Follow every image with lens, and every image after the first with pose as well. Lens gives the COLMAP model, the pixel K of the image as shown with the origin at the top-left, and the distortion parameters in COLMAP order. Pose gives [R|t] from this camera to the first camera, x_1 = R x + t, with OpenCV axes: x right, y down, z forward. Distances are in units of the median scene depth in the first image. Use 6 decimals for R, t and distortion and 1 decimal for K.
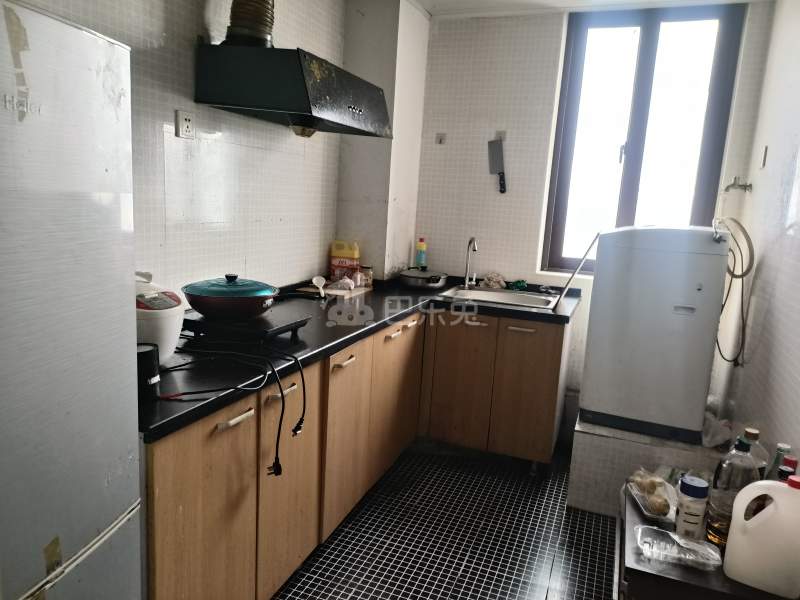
lens RADIAL K [[586.9, 0, 399.8], [0, 586.9, 298.5], [0, 0, 1]] dist [0.055176, -0.046418]
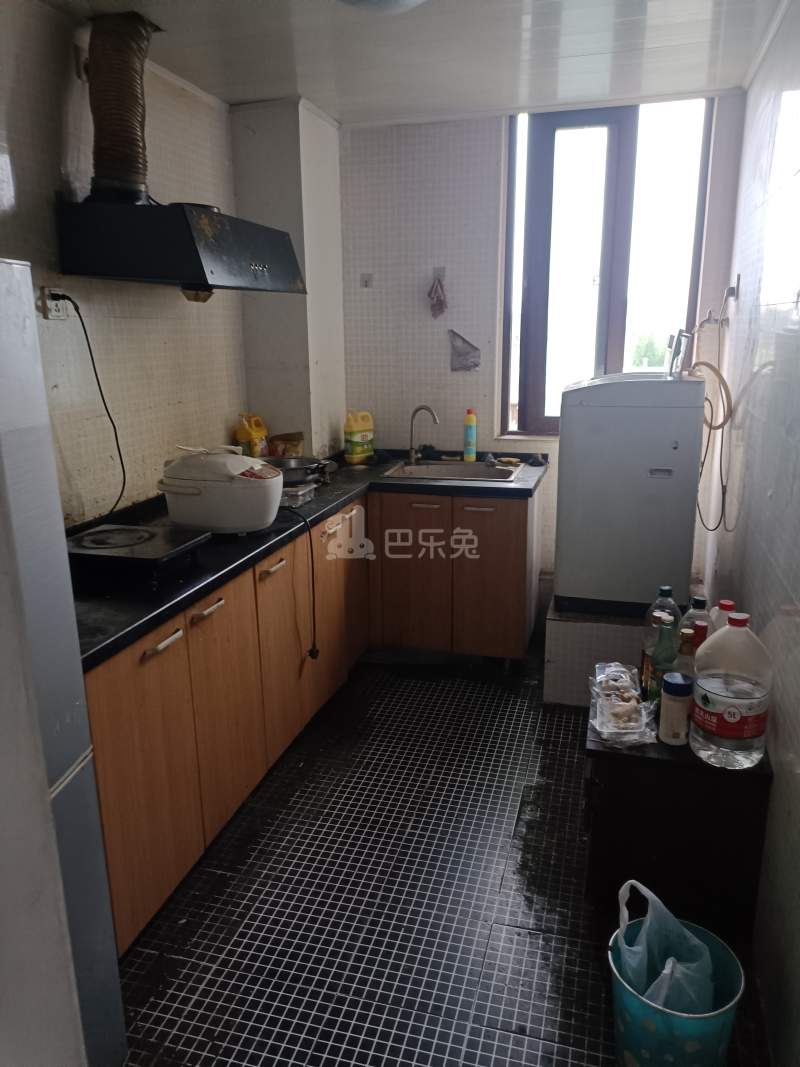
lens RADIAL K [[784.1, 0, 402.9], [0, 784.1, 535.0], [0, 0, 1]] dist [0.078422, -0.078280]
pose [[0.992908, -0.092529, 0.074647, 0.009428], [0.085876, 0.992422, 0.087885, -0.025362], [-0.082213, -0.080851, 0.993330, -0.161250]]
